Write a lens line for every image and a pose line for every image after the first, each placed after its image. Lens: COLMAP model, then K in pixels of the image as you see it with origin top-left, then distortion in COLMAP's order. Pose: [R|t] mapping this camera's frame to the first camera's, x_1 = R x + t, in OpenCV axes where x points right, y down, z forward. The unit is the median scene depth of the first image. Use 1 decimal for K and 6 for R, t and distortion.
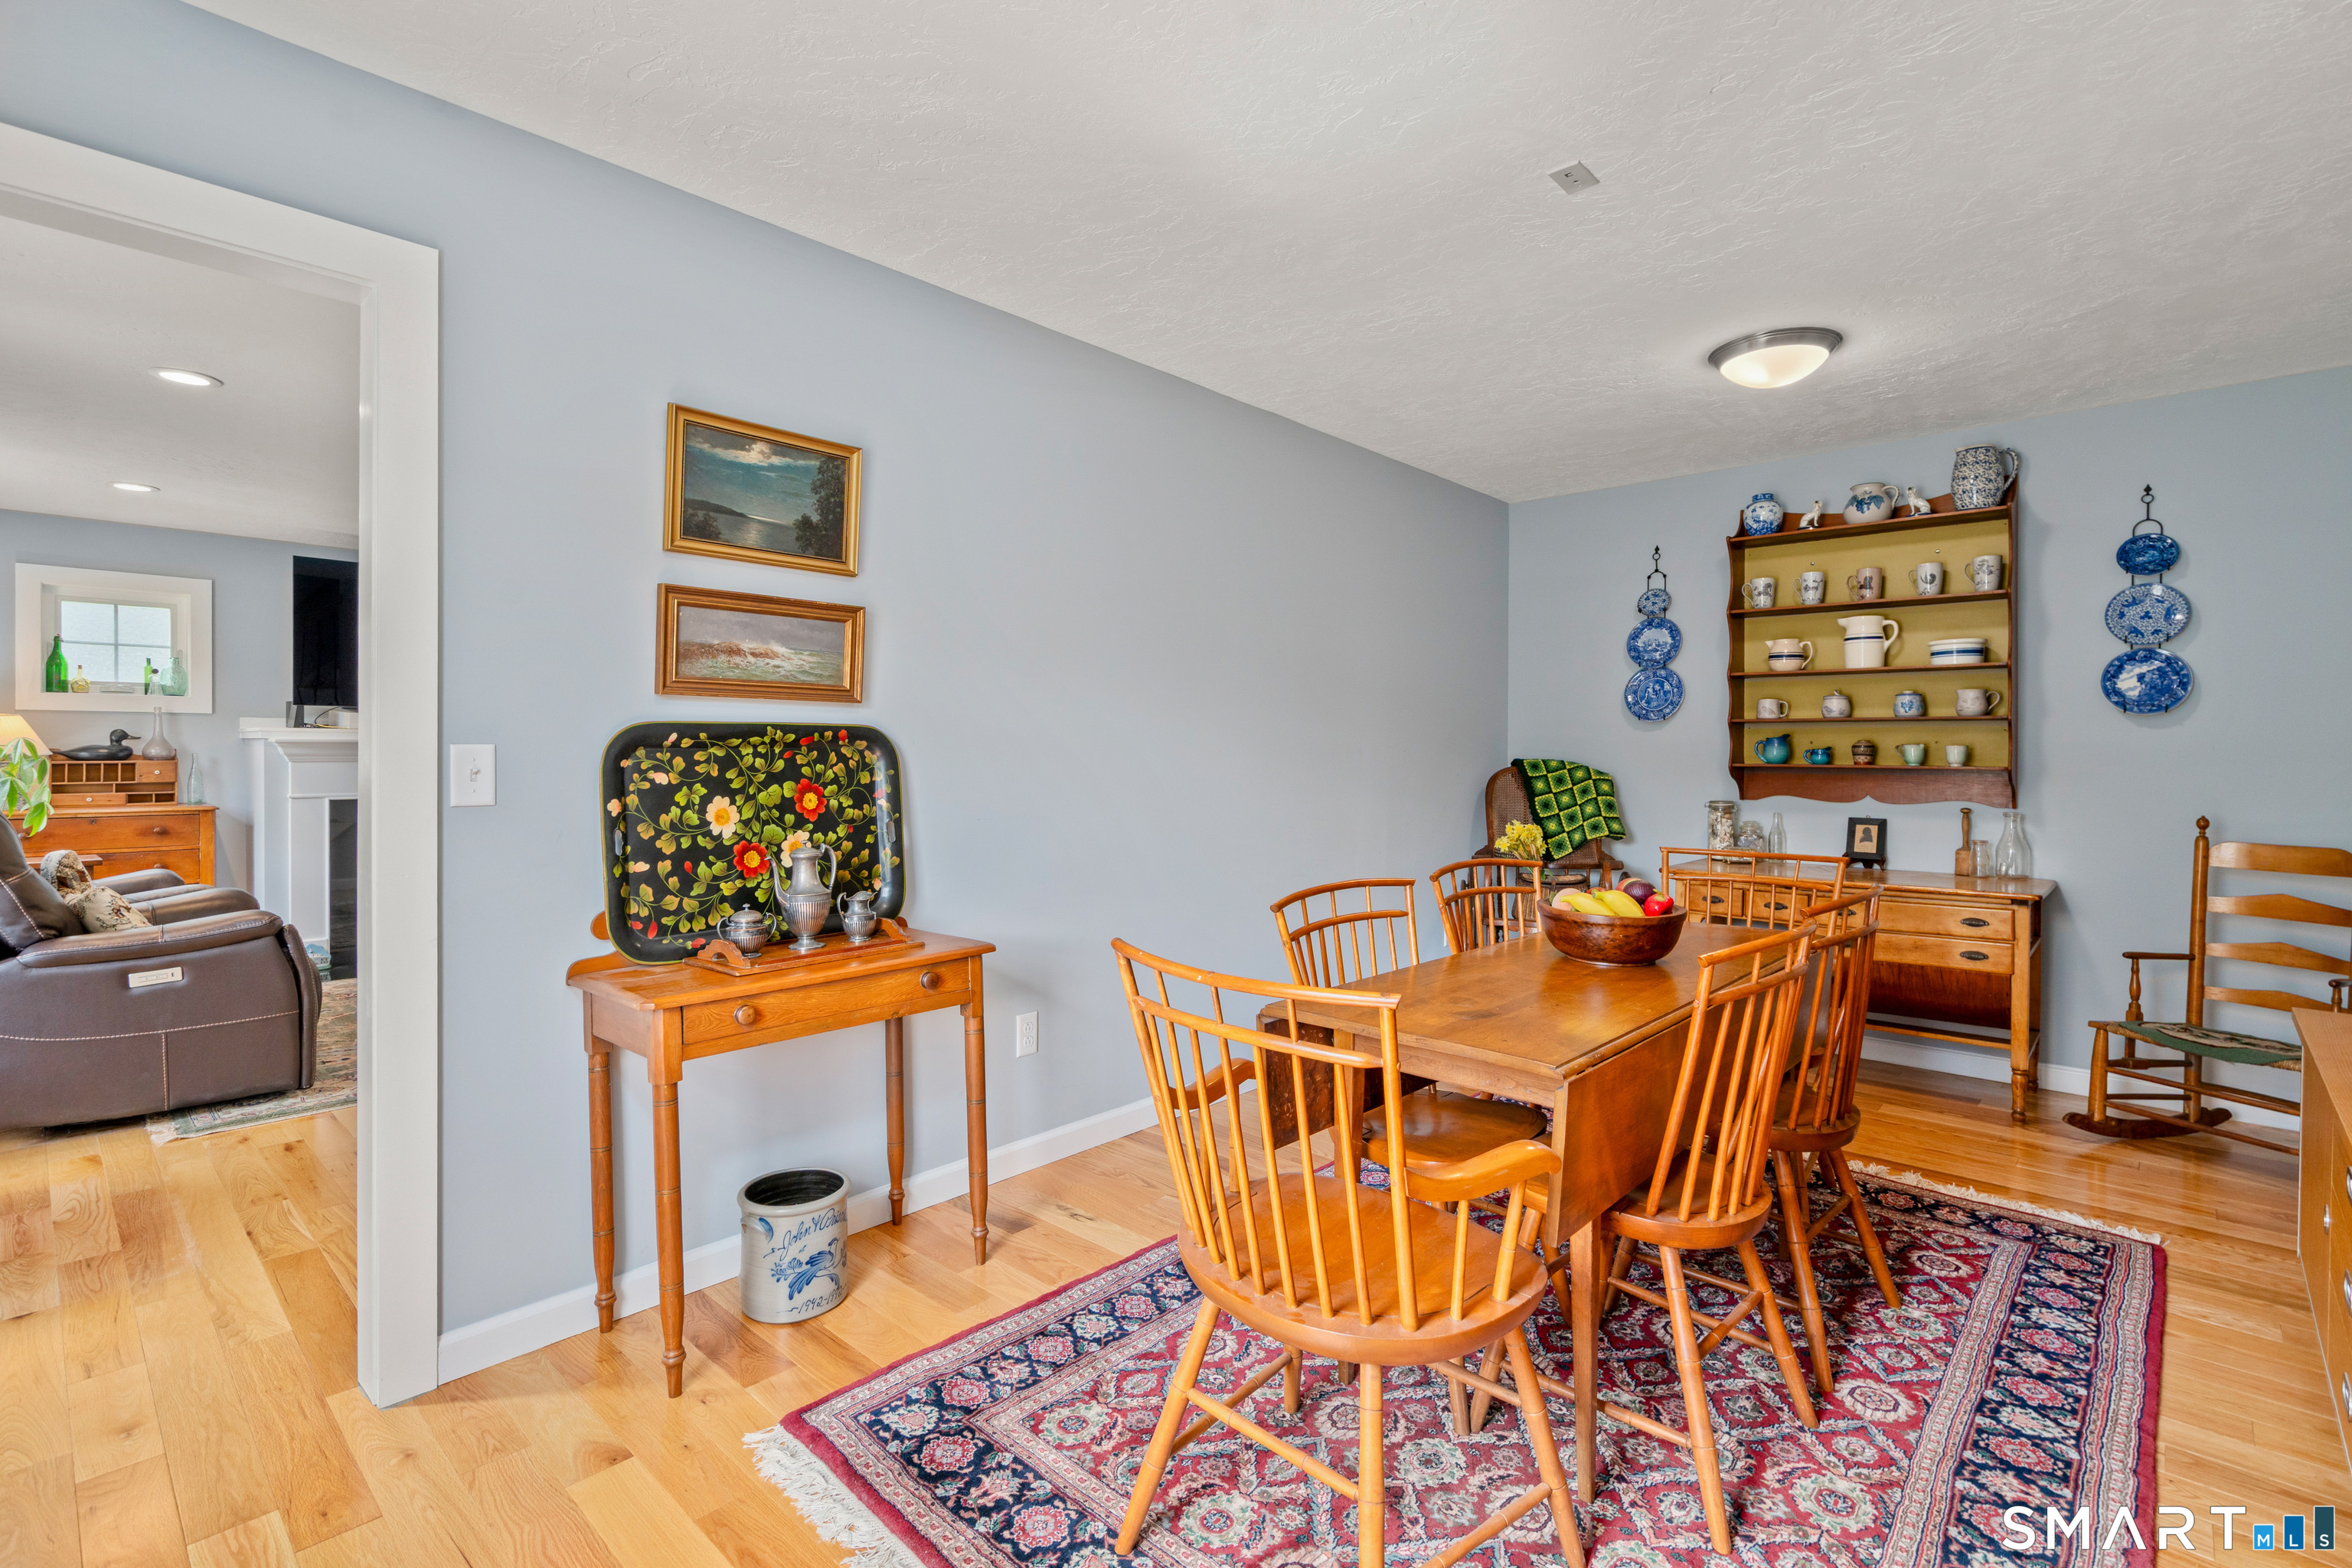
lens RADIAL K [[1078.1, 0, 1175.6], [0, 1078.1, 776.7], [0, 0, 1]] dist [-0.003645, 0.001905]
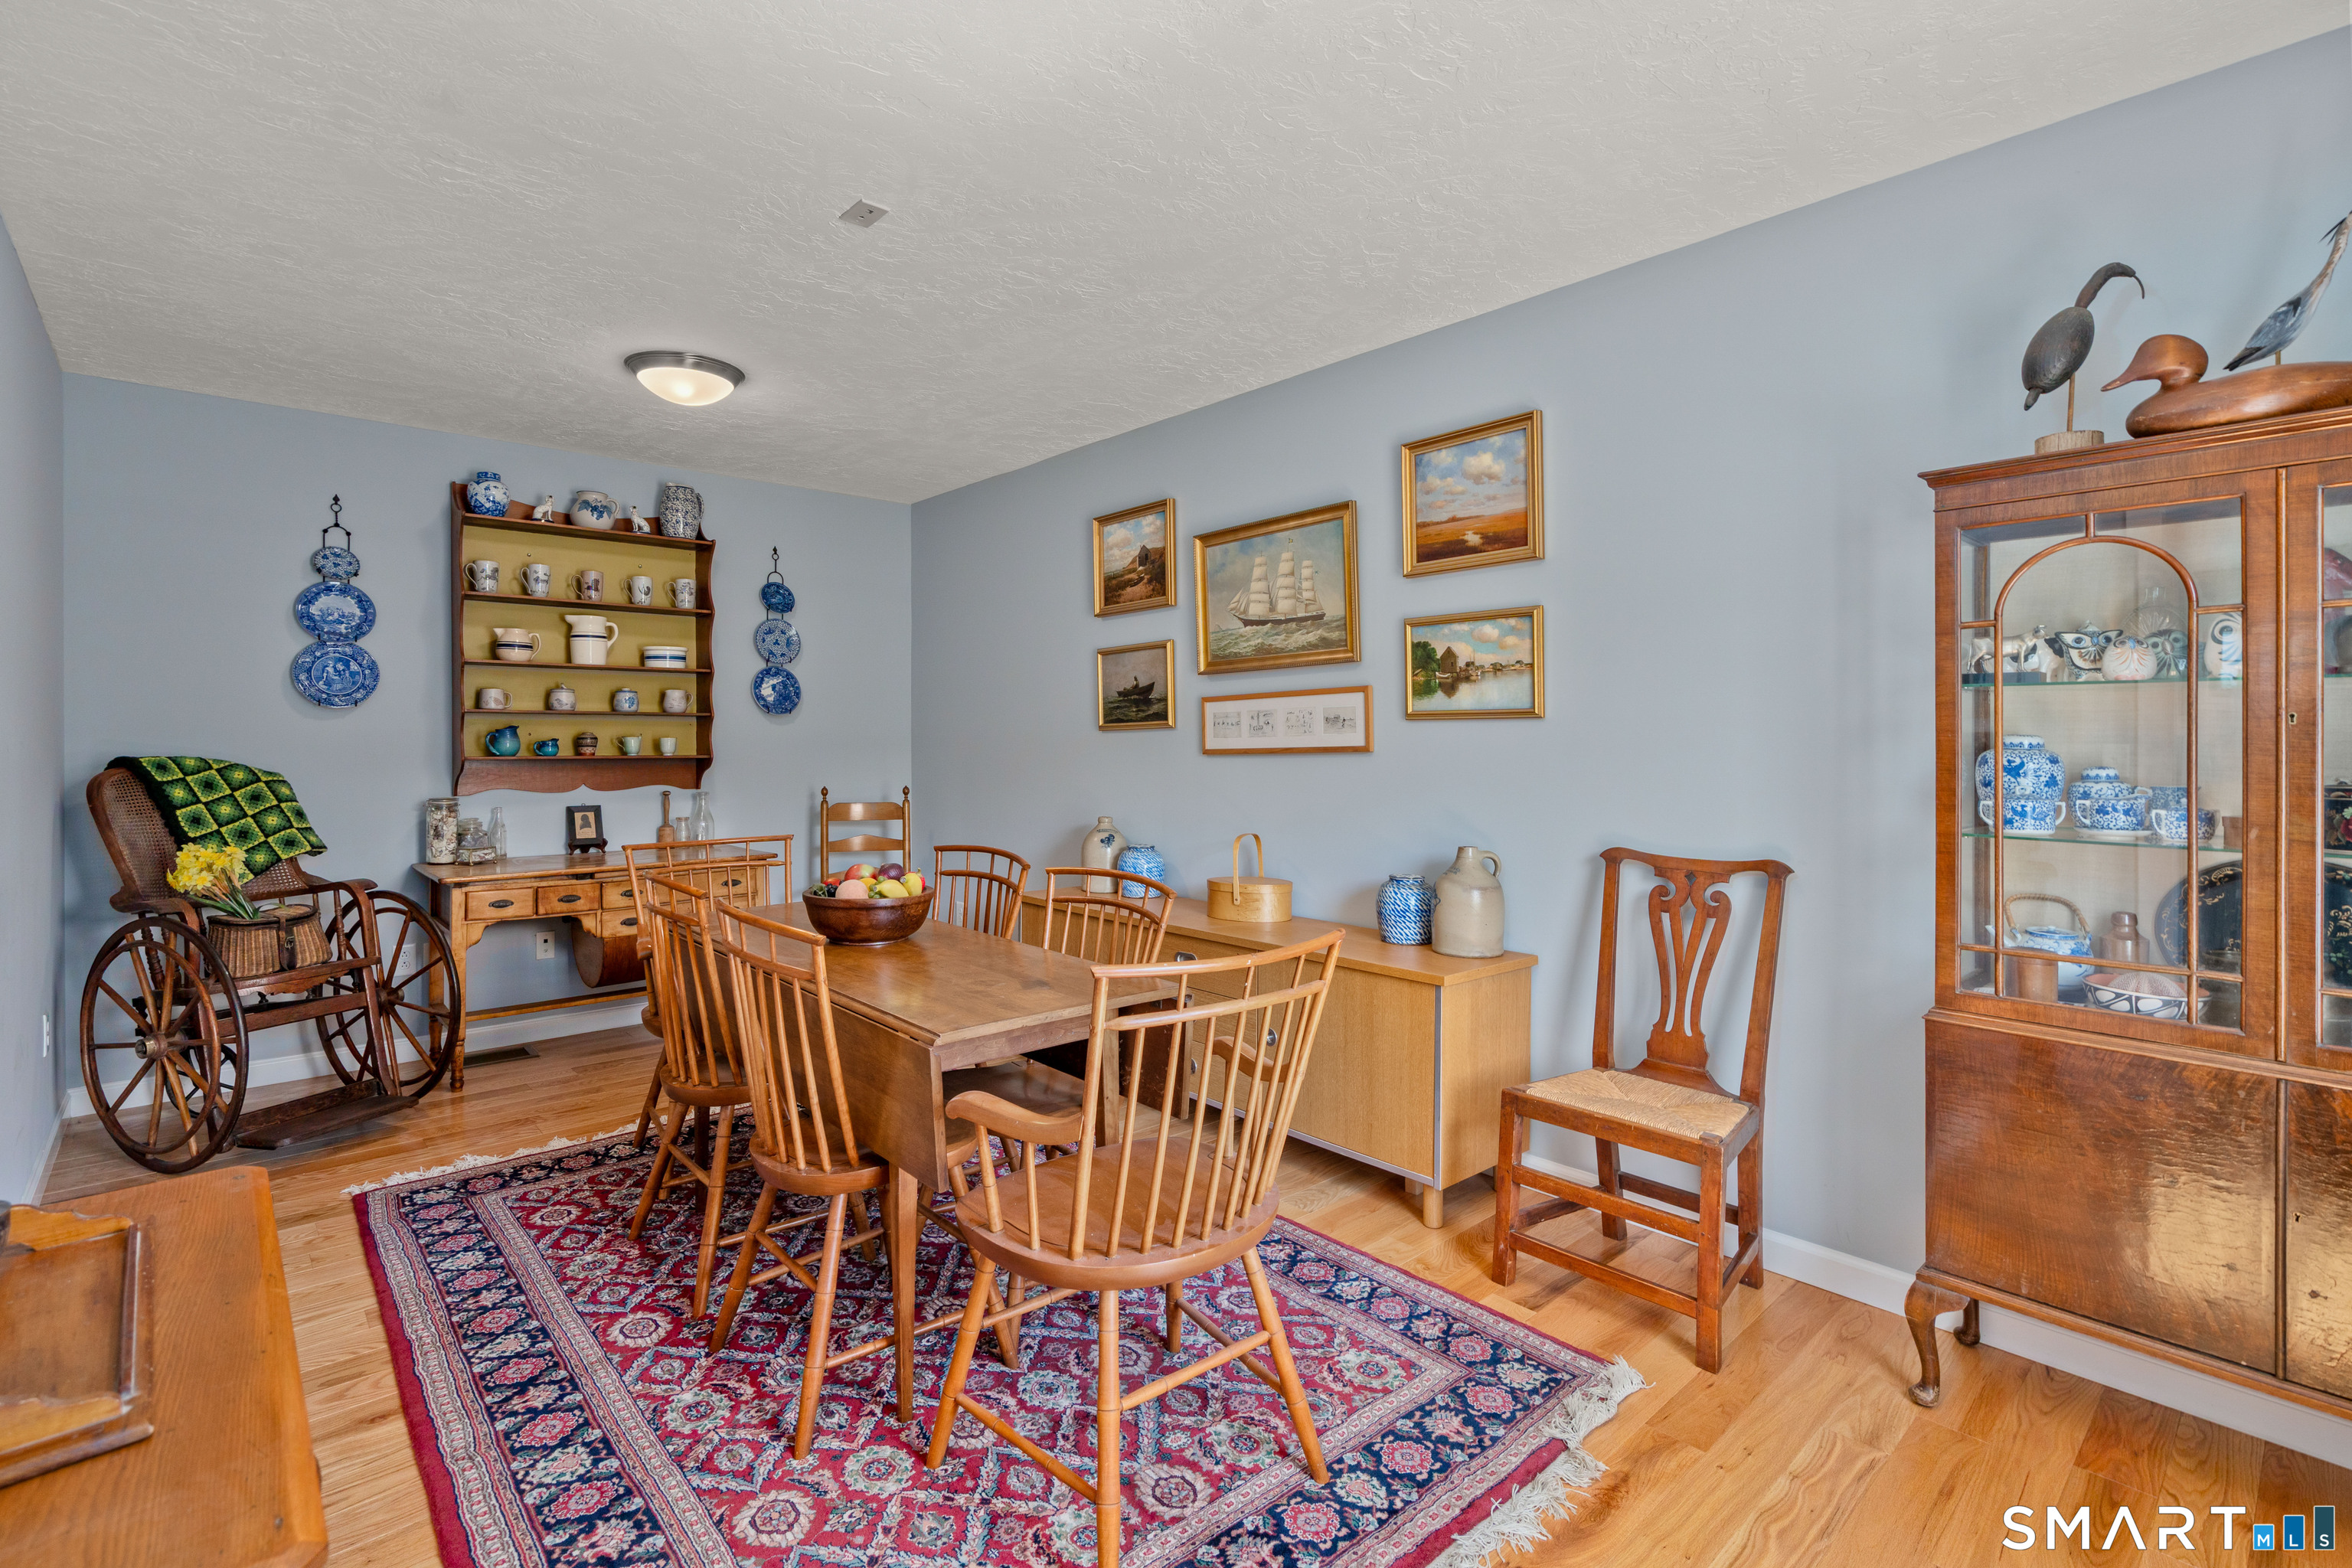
lens RADIAL K [[1078.1, 0, 1152.3], [0, 1078.1, 788.3], [0, 0, 1]] dist [-0.003645, 0.001905]
pose [[0.092675, -0.046156, 0.994626, -0.363886], [0.028738, 0.998633, 0.043665, -0.009214], [-0.995282, 0.024537, 0.093875, 0.344357]]
